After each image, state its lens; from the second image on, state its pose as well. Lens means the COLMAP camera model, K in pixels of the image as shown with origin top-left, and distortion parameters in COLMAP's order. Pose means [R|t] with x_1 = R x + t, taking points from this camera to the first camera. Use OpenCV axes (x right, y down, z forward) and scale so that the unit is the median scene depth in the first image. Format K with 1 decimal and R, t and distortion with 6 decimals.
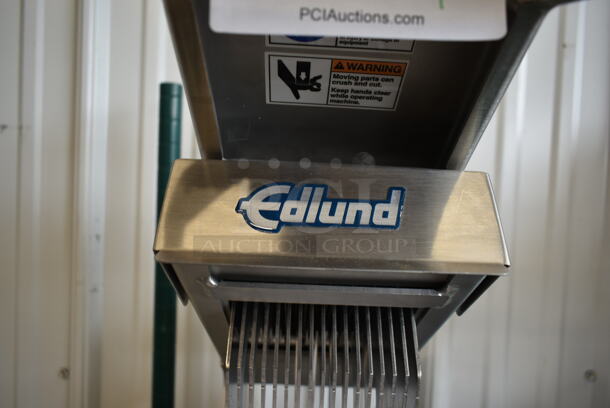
lens RADIAL K [[469.8, 0, 306.6], [0, 469.8, 205.2], [0, 0, 1]] dist [-0.019716, 0.007715]
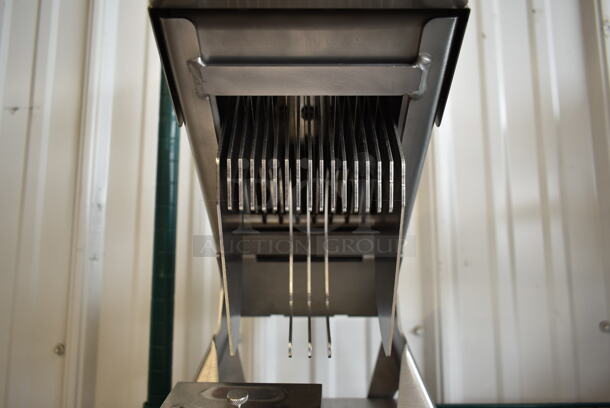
lens RADIAL K [[469.8, 0, 305.7], [0, 469.8, 198.2], [0, 0, 1]] dist [-0.019716, 0.007715]
pose [[0.999024, -0.043210, -0.009143, 0.032972], [0.040889, 0.983104, -0.178424, 0.631079], [0.016698, 0.177876, 0.983911, -0.000512]]
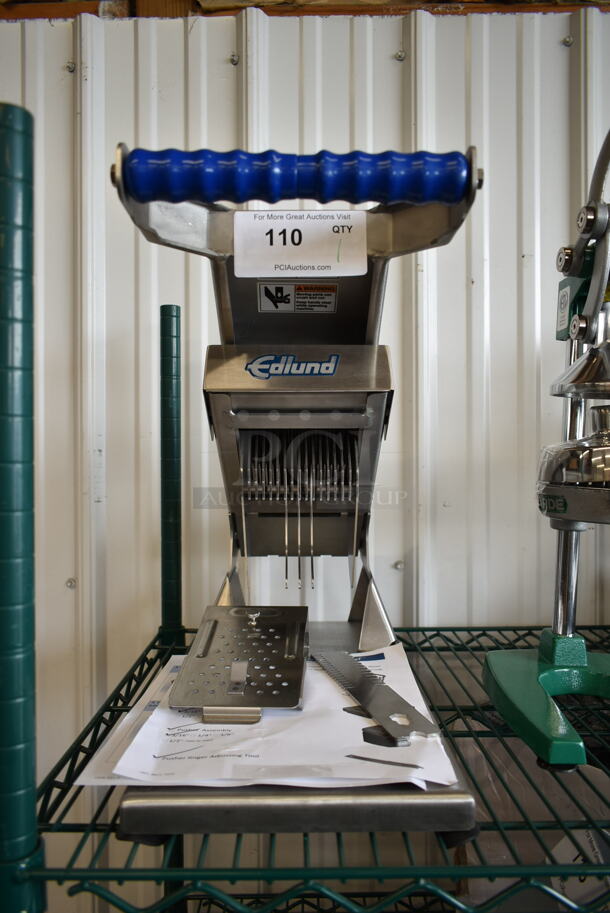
lens RADIAL K [[703.1, 0, 305.2], [0, 703.1, 459.5], [0, 0, 1]] dist [-0.019716, 0.007715]
pose [[0.999048, -0.043577, -0.001913, 0.063795], [0.043481, 0.998411, -0.035837, 0.413465], [0.003472, 0.035720, 0.999356, -1.513058]]
